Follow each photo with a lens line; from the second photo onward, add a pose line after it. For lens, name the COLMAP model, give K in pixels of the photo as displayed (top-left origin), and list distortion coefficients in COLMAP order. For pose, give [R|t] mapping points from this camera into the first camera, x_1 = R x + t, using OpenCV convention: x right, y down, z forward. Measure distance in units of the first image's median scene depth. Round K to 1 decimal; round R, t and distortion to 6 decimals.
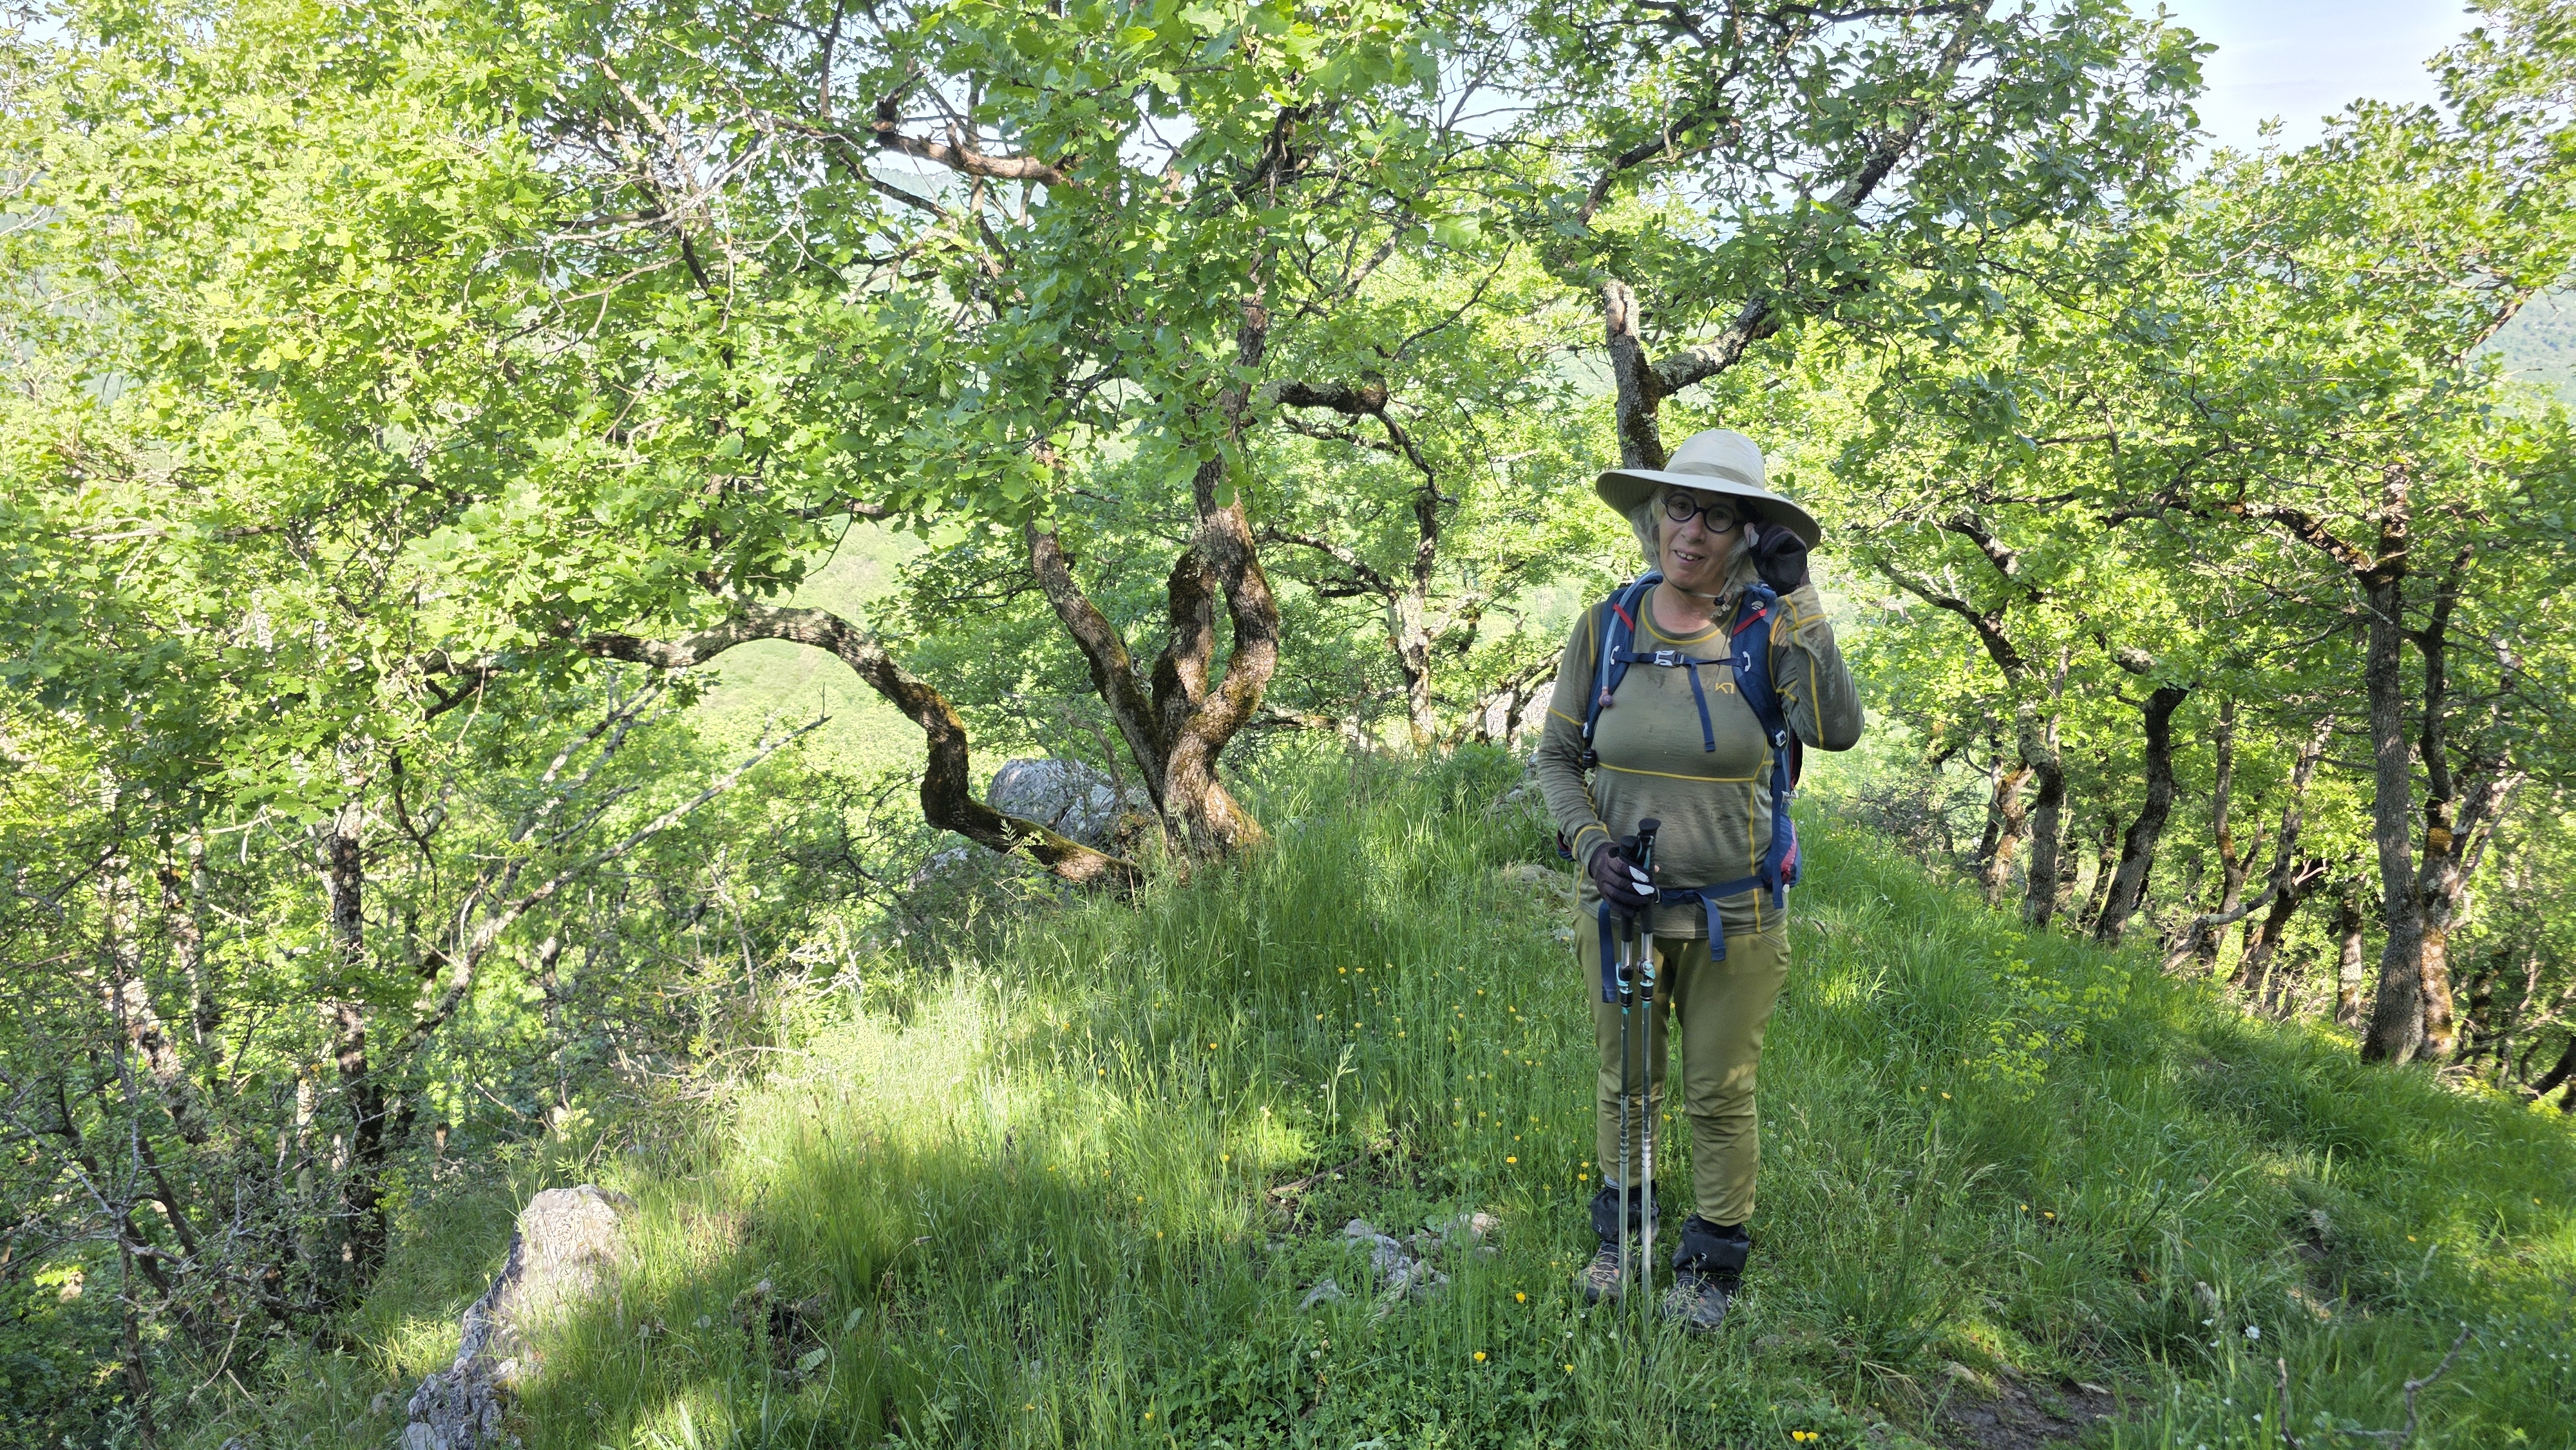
lens RADIAL K [[1686.1, 0, 1301.5], [0, 1686.1, 734.3], [0, 0, 1]] dist [0.051794, -0.042996]
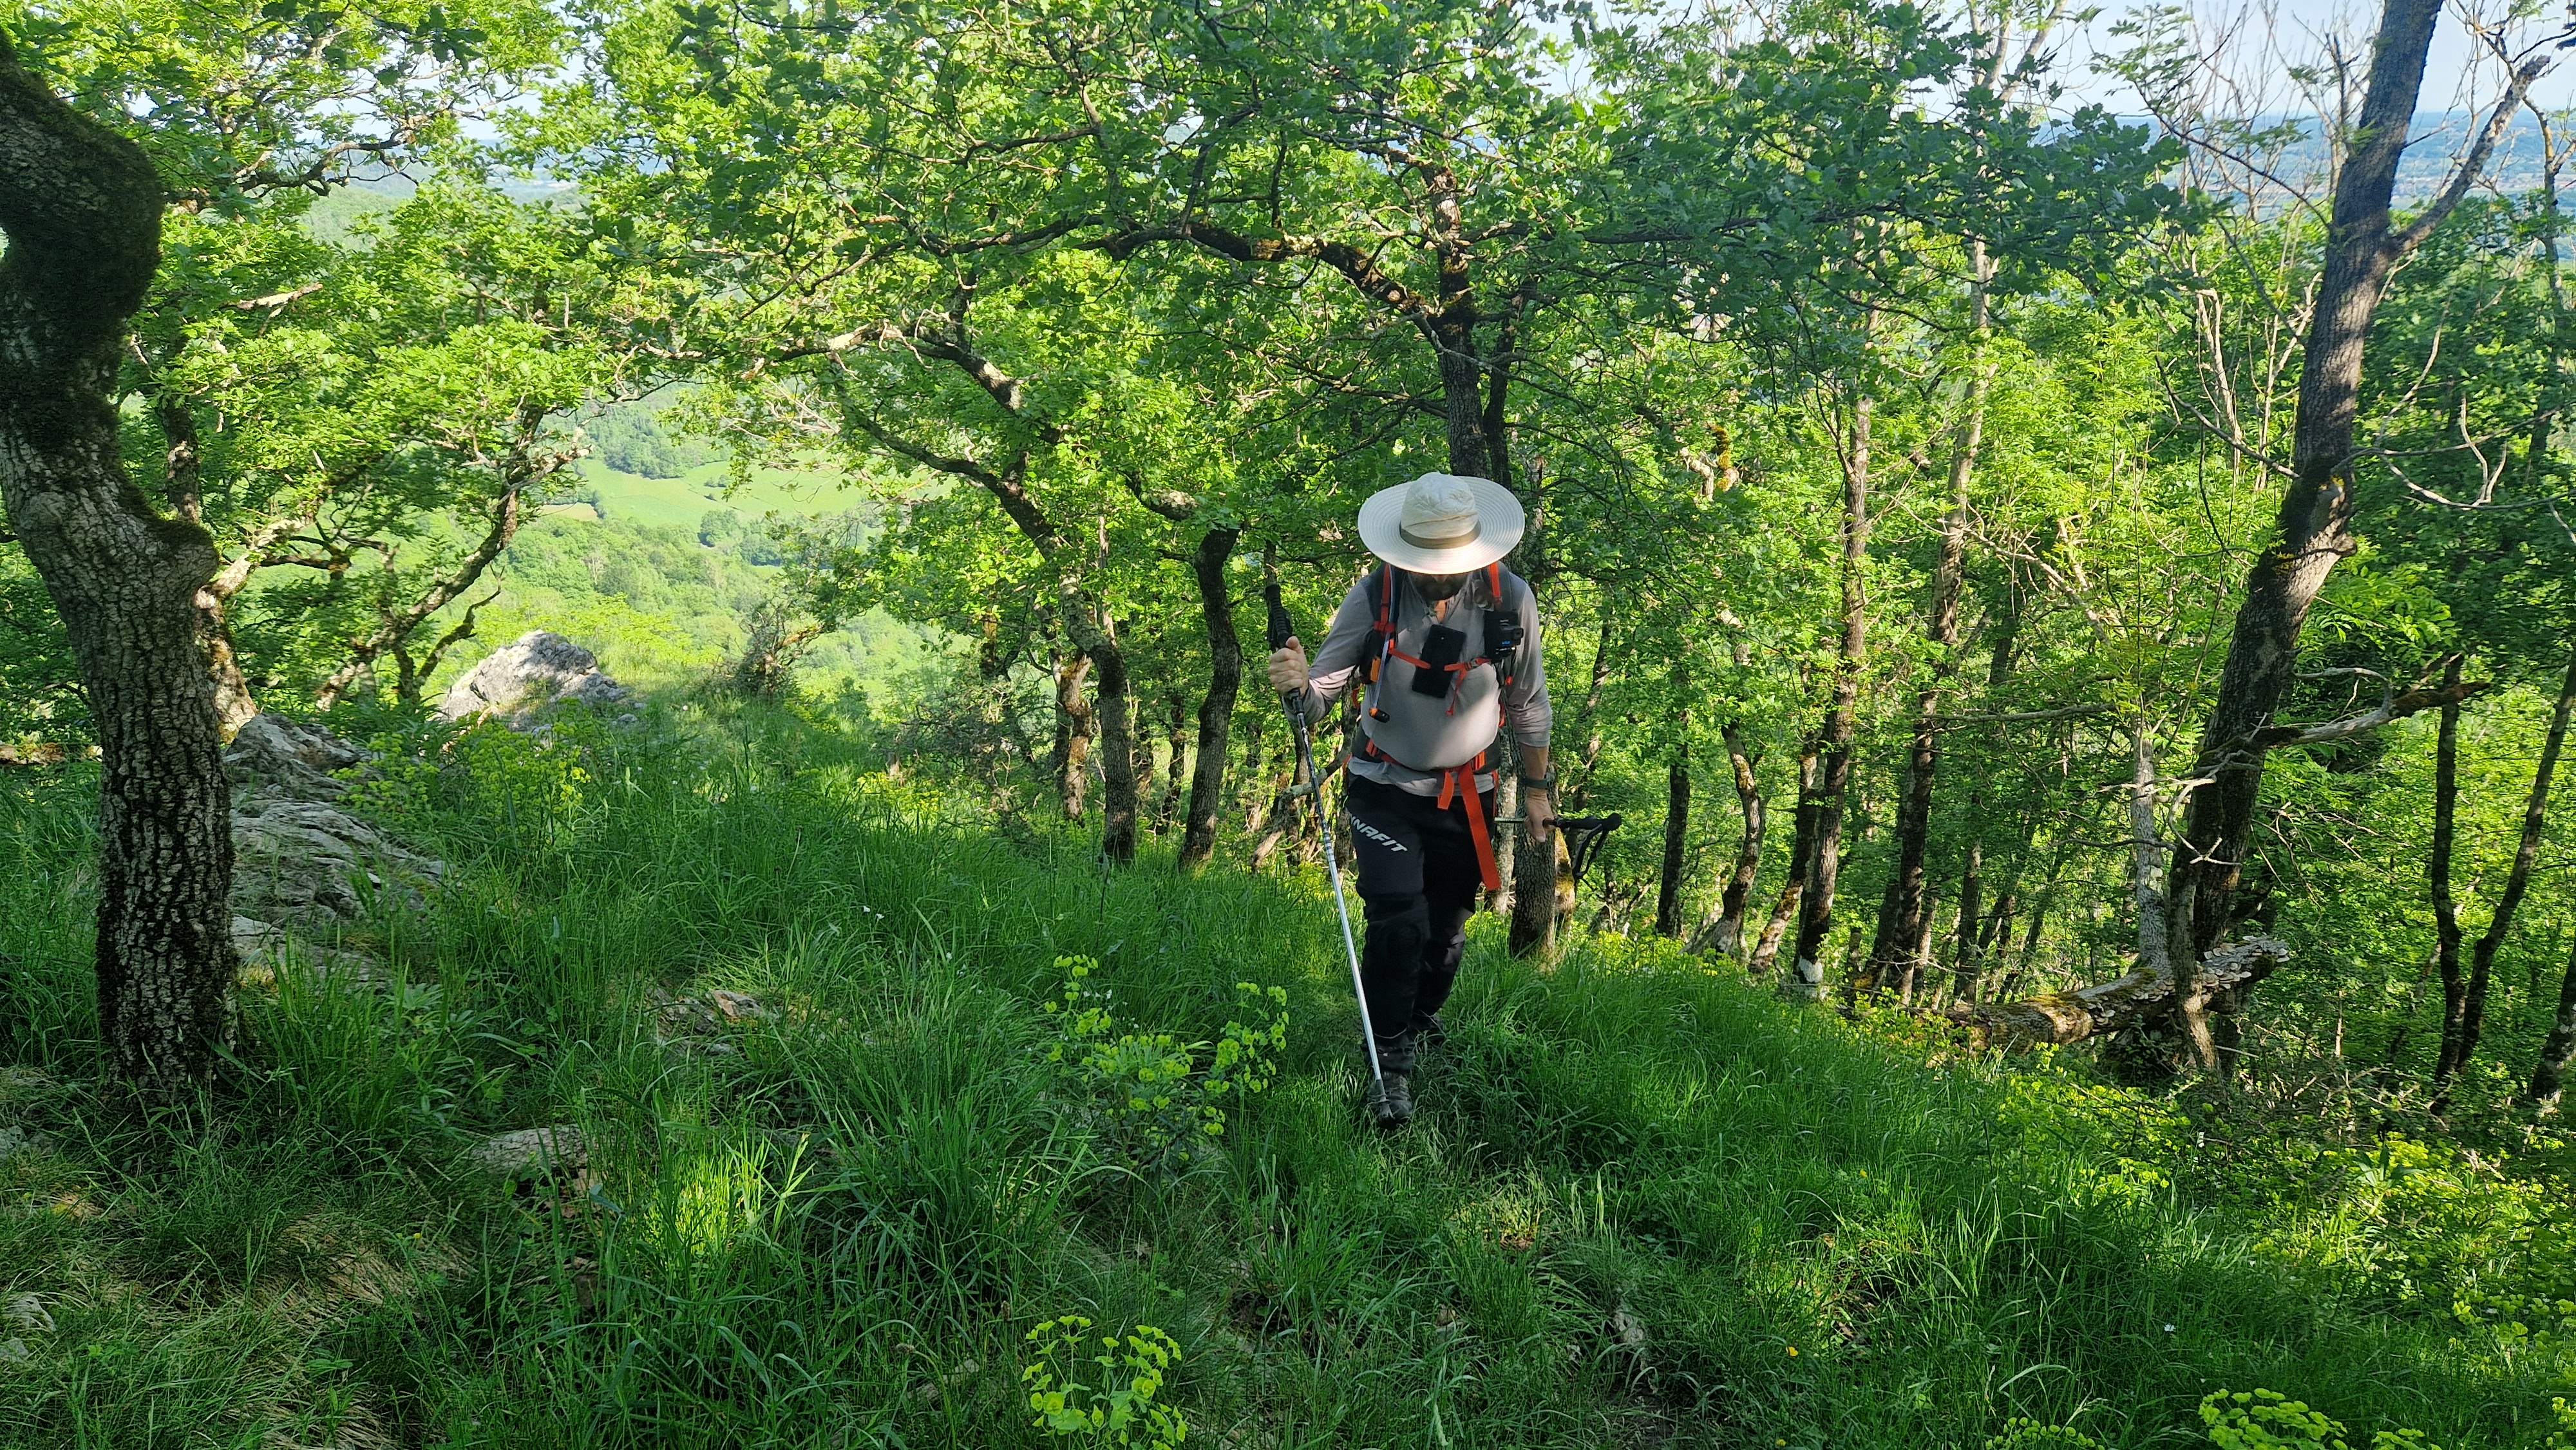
lens RADIAL K [[1692.9, 0, 1289.7], [0, 1692.9, 713.6], [0, 0, 1]] dist [0.066028, -0.053432]
pose [[0.856252, -0.167212, 0.488747, 0.093669], [0.155380, 0.985713, 0.065022, 0.008958], [-0.492636, 0.020267, 0.869999, 0.205420]]
